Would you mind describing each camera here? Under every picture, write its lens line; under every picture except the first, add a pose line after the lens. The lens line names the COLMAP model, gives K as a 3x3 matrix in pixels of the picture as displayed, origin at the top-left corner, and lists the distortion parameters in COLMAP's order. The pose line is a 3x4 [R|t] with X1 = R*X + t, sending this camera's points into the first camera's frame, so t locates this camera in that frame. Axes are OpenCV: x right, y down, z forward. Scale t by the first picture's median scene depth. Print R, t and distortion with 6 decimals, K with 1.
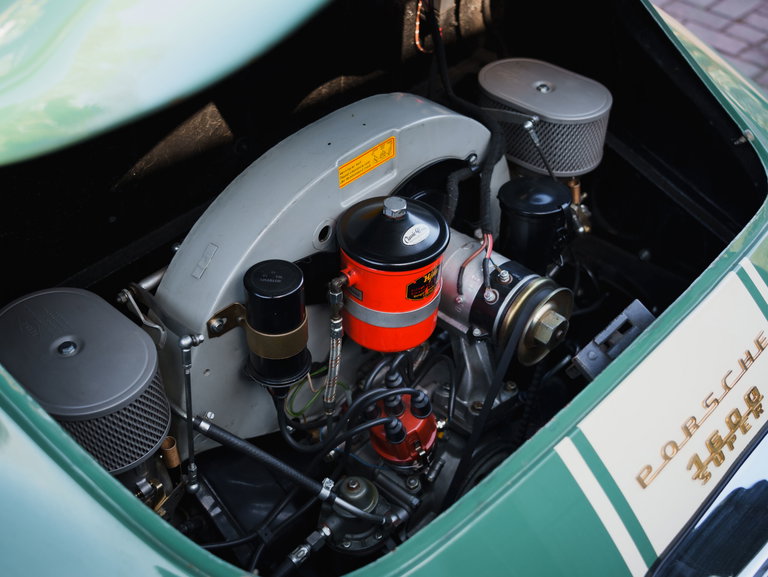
lens RADIAL K [[802.7, 0, 384.0], [0, 802.7, 288.7], [0, 0, 1]] dist [0.061329, 0.000000]
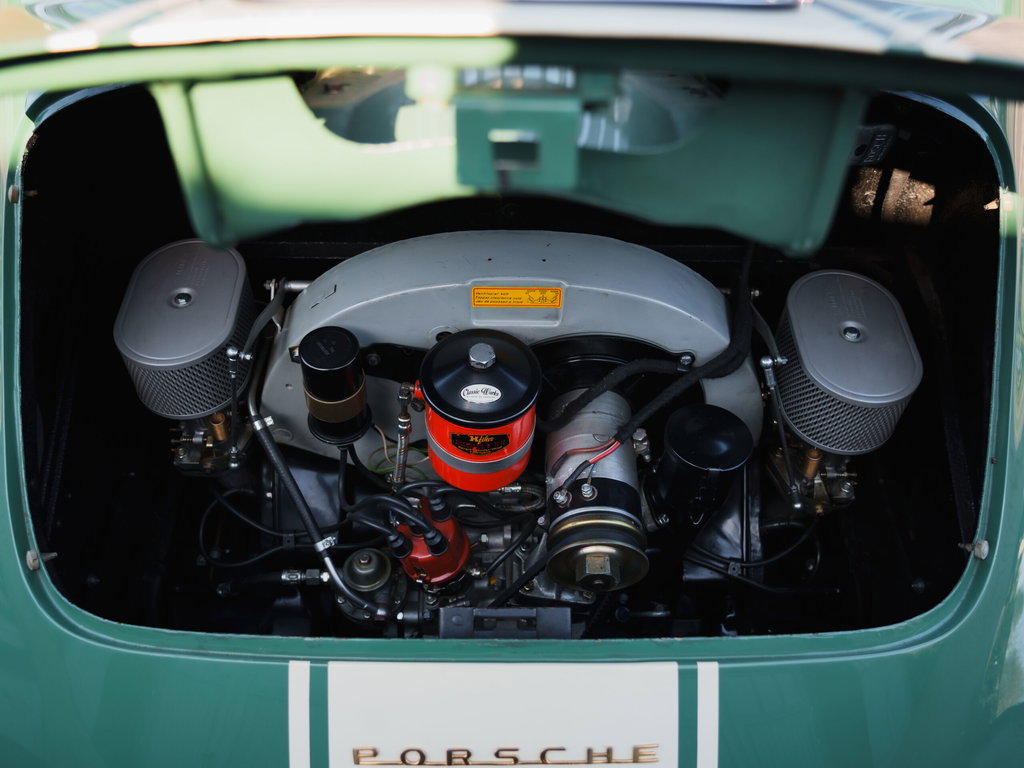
lens RADIAL K [[841.9, 0, 511.9], [0, 841.9, 384.3], [0, 0, 1]] dist [0.029299, -0.002007]
pose [[0.704471, 0.570775, -0.421824, 0.450943], [-0.512791, 0.820239, 0.253484, -0.328116], [0.490679, 0.037736, 0.870523, 0.175716]]
